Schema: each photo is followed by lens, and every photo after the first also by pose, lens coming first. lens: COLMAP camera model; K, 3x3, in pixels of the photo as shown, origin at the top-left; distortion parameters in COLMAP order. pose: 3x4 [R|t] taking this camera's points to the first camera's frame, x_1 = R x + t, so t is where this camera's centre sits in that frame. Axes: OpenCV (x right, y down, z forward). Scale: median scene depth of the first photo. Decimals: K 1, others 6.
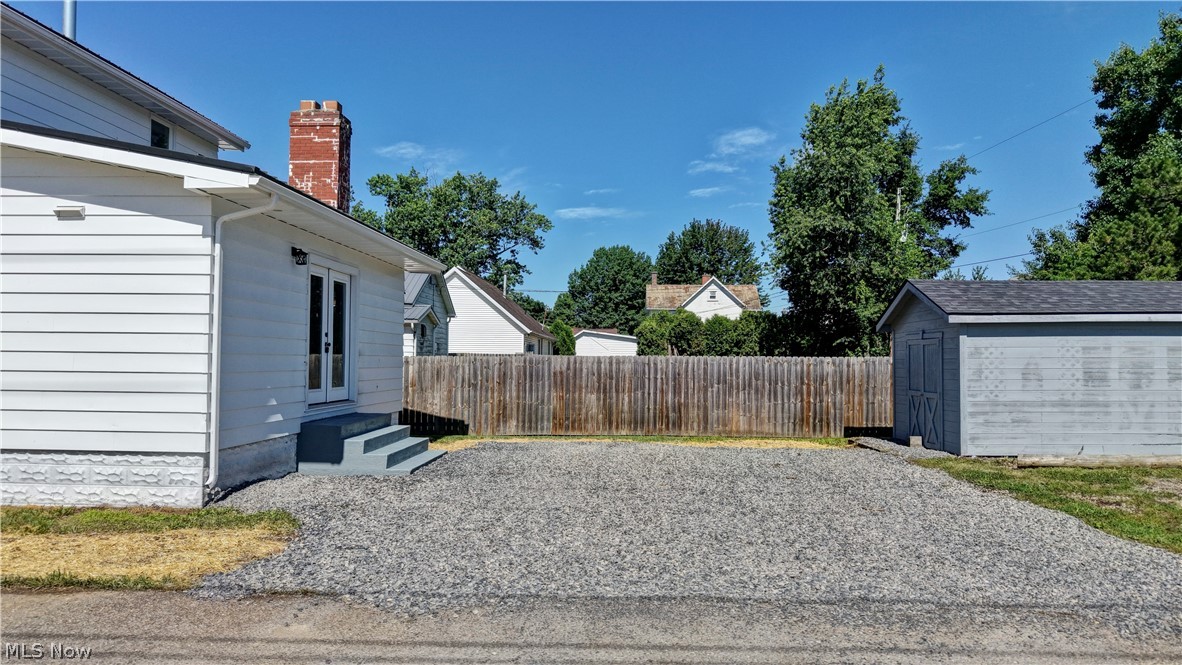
lens RADIAL K [[786.3, 0, 589.4], [0, 786.3, 319.6], [0, 0, 1]] dist [0.176134, -0.315834]
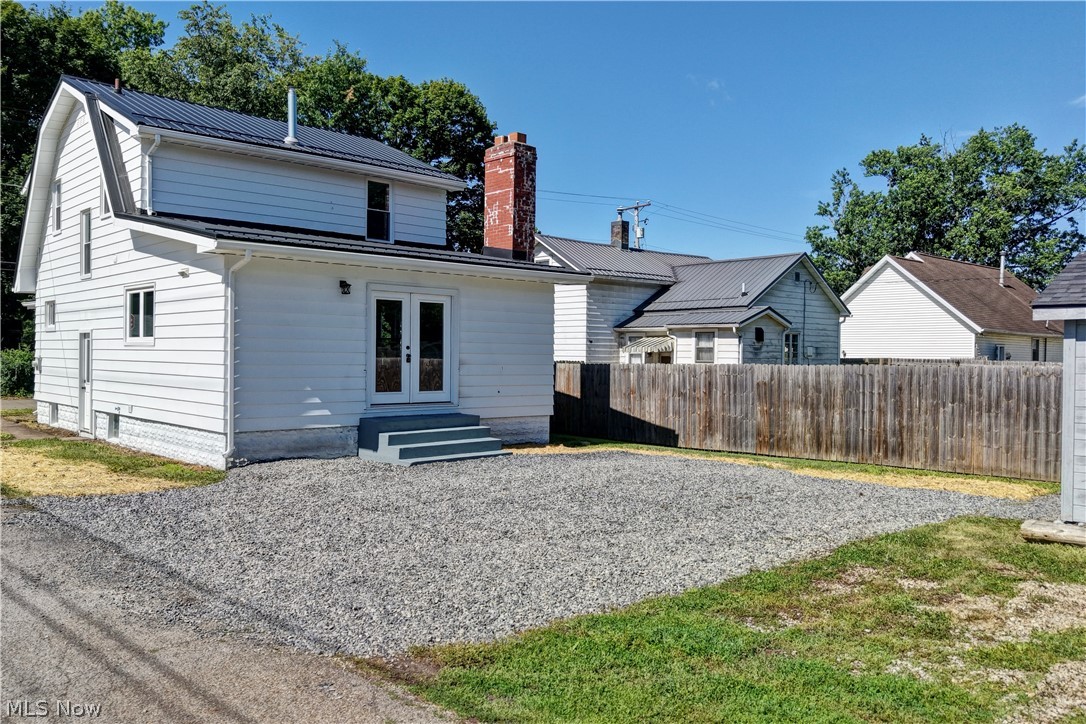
lens RADIAL K [[882.6, 0, 543.0], [0, 882.6, 362.0], [0, 0, 1]] dist [0.087068, -0.180356]
pose [[0.699135, 0.003609, -0.714981, 0.496605], [0.033077, 0.998753, 0.037385, -0.001592], [0.714224, -0.049786, 0.698144, 0.135843]]
